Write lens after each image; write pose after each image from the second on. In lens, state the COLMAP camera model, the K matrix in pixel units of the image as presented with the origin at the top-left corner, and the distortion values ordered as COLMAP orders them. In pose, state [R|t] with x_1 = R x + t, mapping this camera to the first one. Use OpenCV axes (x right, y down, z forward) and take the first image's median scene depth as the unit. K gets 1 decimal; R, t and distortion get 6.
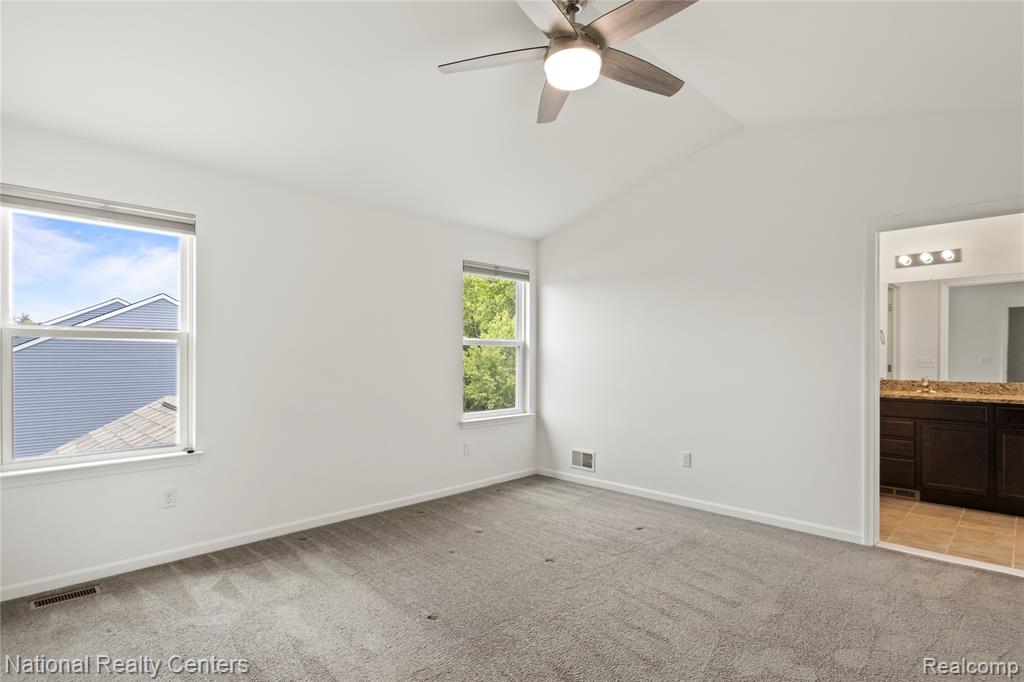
lens RADIAL K [[511.4, 0, 515.4], [0, 511.4, 357.8], [0, 0, 1]] dist [-0.009167, -0.000497]
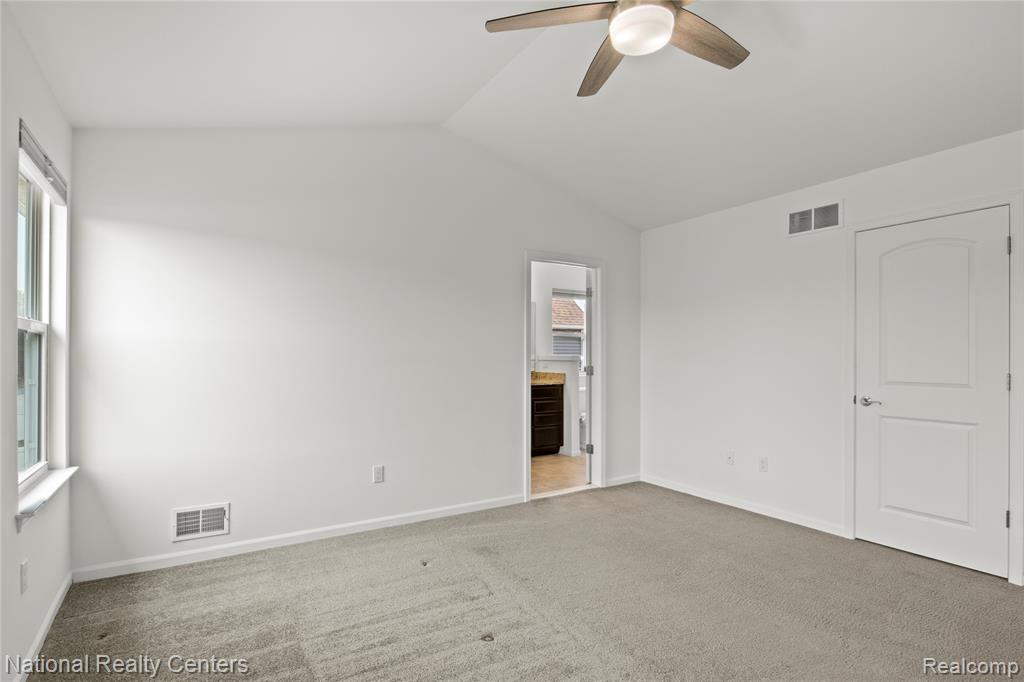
lens RADIAL K [[511.4, 0, 512.5], [0, 511.4, 348.0], [0, 0, 1]] dist [-0.009167, -0.000497]
pose [[0.226479, 0.015393, 0.973894, -0.450638], [0.005213, 0.999842, -0.017015, 0.002360], [-0.974002, 0.008930, 0.226363, 0.576145]]
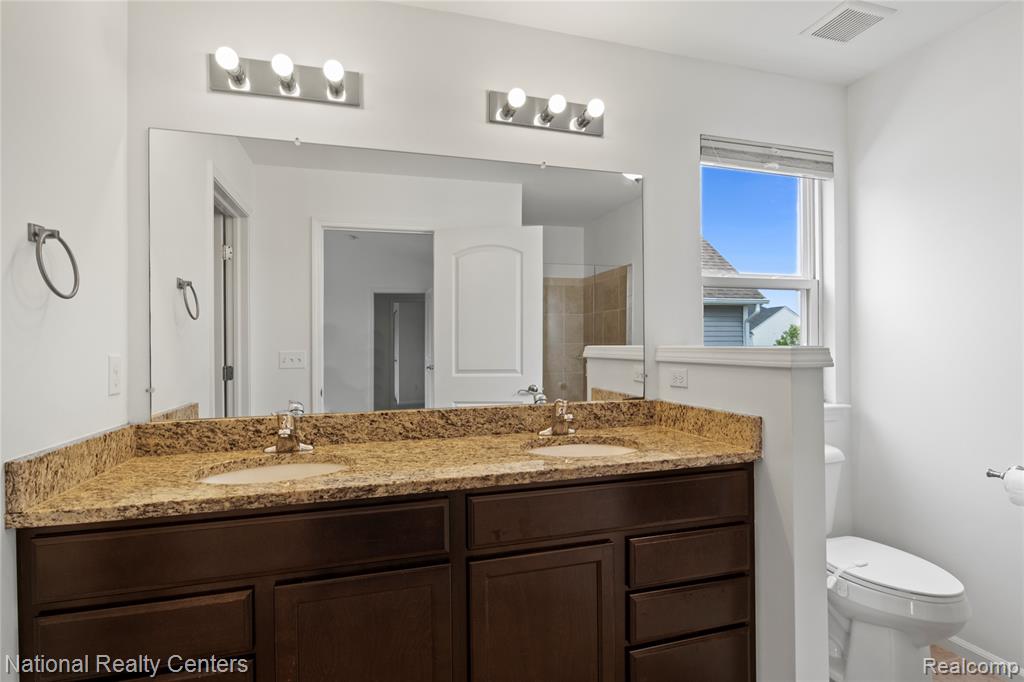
lens RADIAL K [[511.4, 0, 511.1], [0, 511.4, 348.2], [0, 0, 1]] dist [-0.009167, -0.000497]
pose [[0.473970, -0.006752, 0.880515, 0.611245], [0.012357, 0.999923, 0.001016, -0.001502], [-0.880454, 0.010399, 0.474017, 0.746217]]
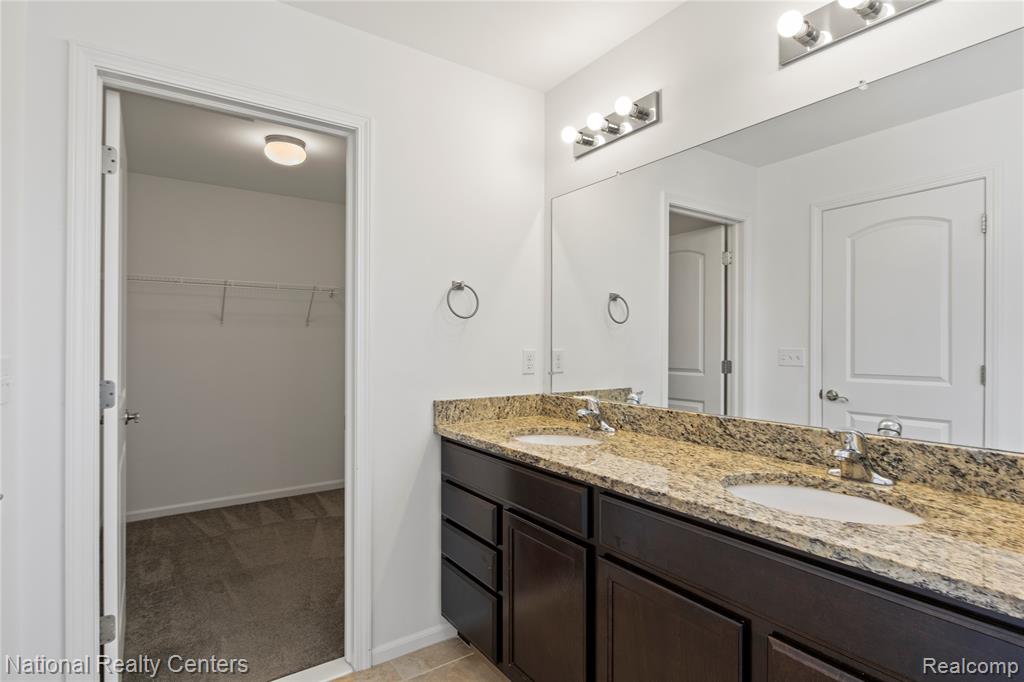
lens RADIAL K [[511.4, 0, 507.3], [0, 511.4, 338.9], [0, 0, 1]] dist [-0.009167, -0.000497]
pose [[0.983540, -0.000175, -0.180689, 0.868946], [-0.001921, 0.999933, -0.011426, -0.004753], [0.180679, 0.011585, 0.983474, 0.590626]]
